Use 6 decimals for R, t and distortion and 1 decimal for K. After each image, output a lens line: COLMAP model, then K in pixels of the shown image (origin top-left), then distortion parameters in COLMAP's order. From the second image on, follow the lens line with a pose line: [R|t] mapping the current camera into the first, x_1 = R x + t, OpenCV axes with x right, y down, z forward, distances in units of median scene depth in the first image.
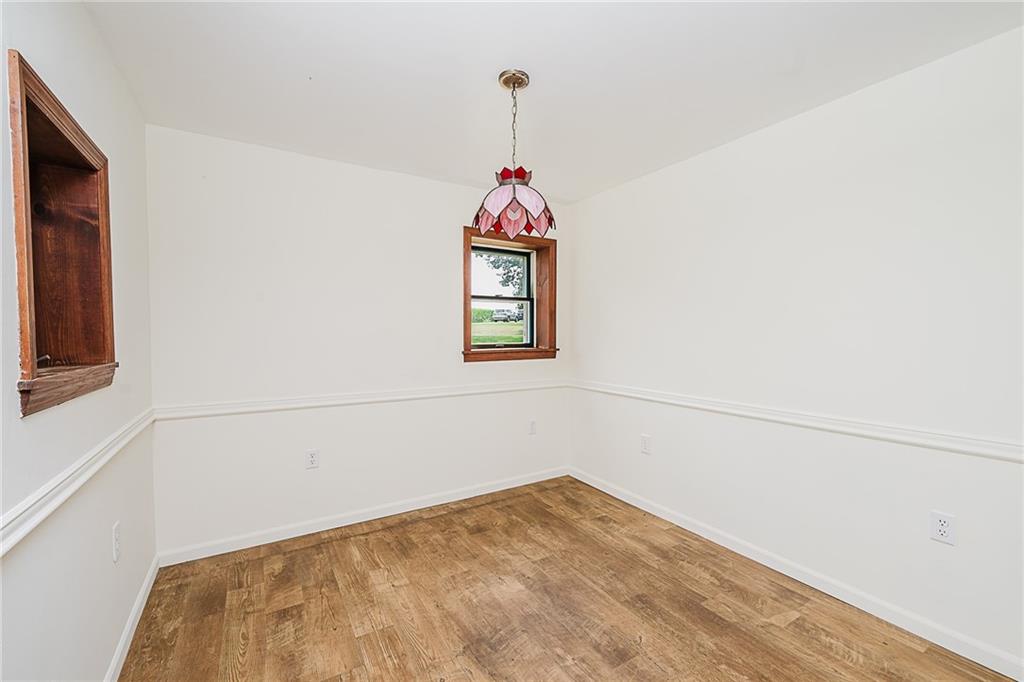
lens RADIAL K [[412.8, 0, 515.6], [0, 412.8, 341.7], [0, 0, 1]] dist [-0.003746, -0.000239]
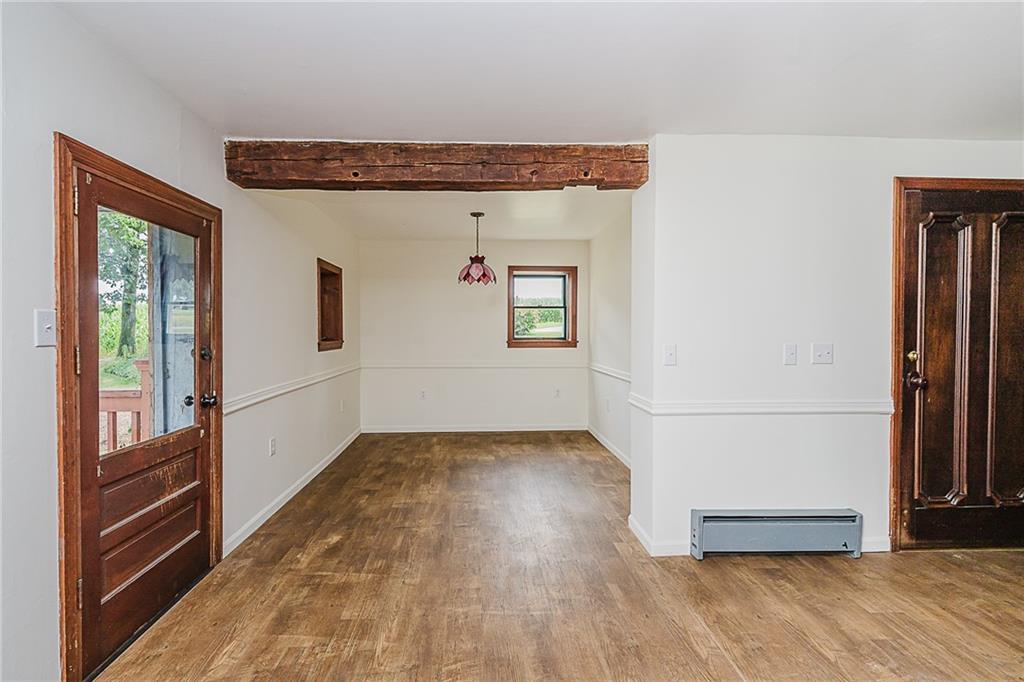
lens RADIAL K [[435.3, 0, 505.7], [0, 435.3, 338.1], [0, 0, 1]] dist [0.001339, 0.000072]
pose [[0.881186, 0.006566, -0.472725, 0.688076], [-0.009216, 0.999952, -0.003290, 0.015937], [0.472681, 0.007255, 0.881204, -0.533115]]
